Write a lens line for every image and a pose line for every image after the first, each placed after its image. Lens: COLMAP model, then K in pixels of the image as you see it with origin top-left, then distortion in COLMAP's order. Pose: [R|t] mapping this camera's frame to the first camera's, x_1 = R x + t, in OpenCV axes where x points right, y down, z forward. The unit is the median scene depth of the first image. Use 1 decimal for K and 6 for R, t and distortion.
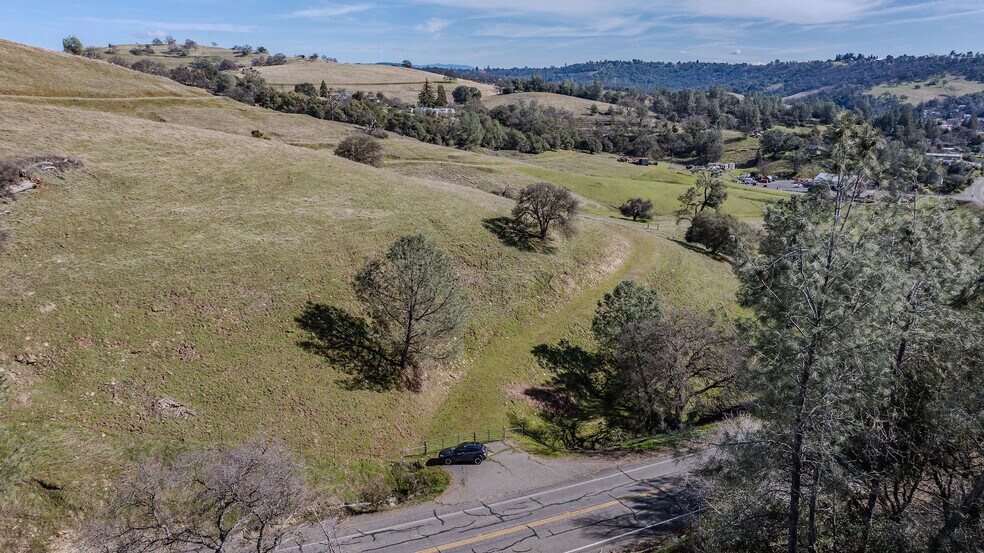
lens RADIAL K [[689.8, 0, 490.5], [0, 689.8, 270.4], [0, 0, 1]] dist [-0.035174, 0.035326]
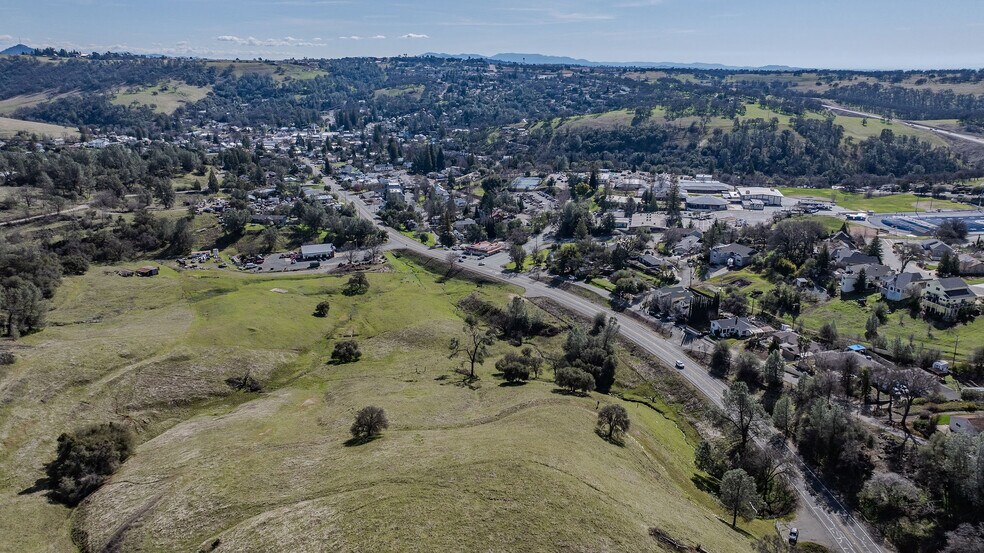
lens RADIAL K [[689.8, 0, 496.6], [0, 689.8, 270.7], [0, 0, 1]] dist [-0.035174, 0.035326]
pose [[0.474784, -0.258643, 0.841239, -0.248230], [0.227840, 0.959379, 0.166376, -0.138797], [-0.850099, 0.112675, 0.514427, 0.043548]]
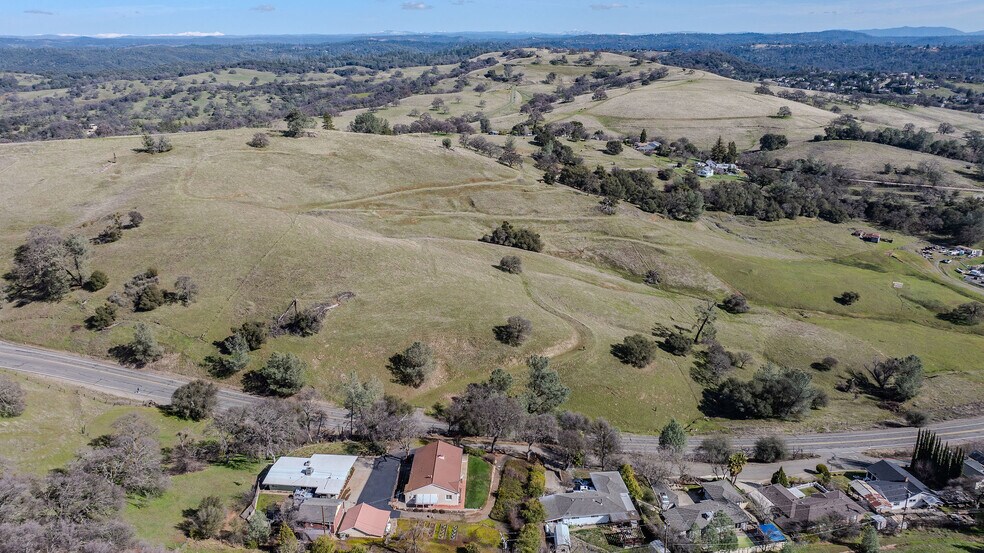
lens RADIAL K [[689.8, 0, 497.0], [0, 689.8, 270.3], [0, 0, 1]] dist [-0.035174, 0.035326]
pose [[0.831636, 0.161034, -0.531460, 0.206651], [-0.136233, 0.986948, 0.085870, -0.078757], [0.538352, 0.000990, 0.842720, -0.172473]]
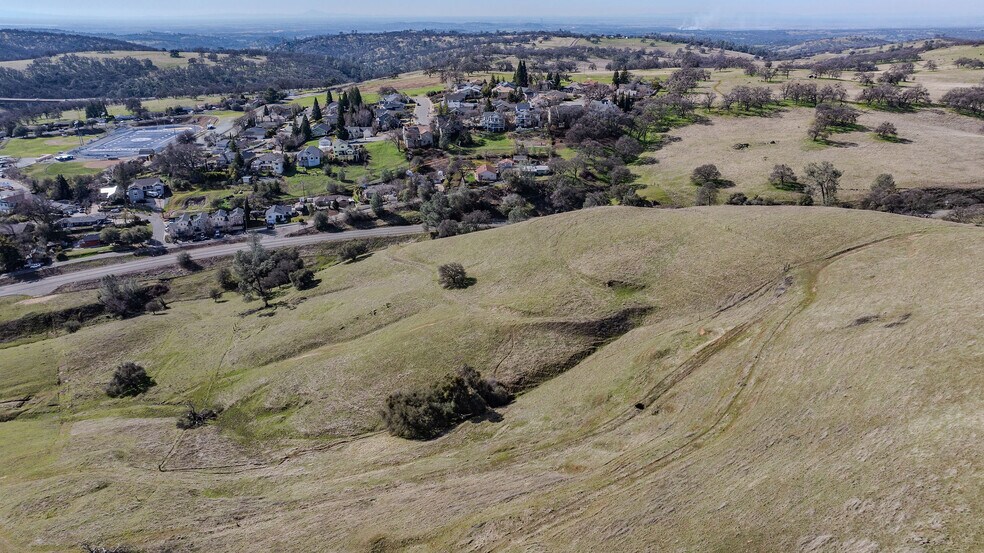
lens RADIAL K [[689.8, 0, 495.1], [0, 689.8, 275.7], [0, 0, 1]] dist [-0.035174, 0.035326]
pose [[-0.864028, -0.180983, 0.469789, -0.253180], [0.129354, 0.822014, 0.554581, -0.255405], [-0.486543, 0.539942, -0.686832, 0.502498]]
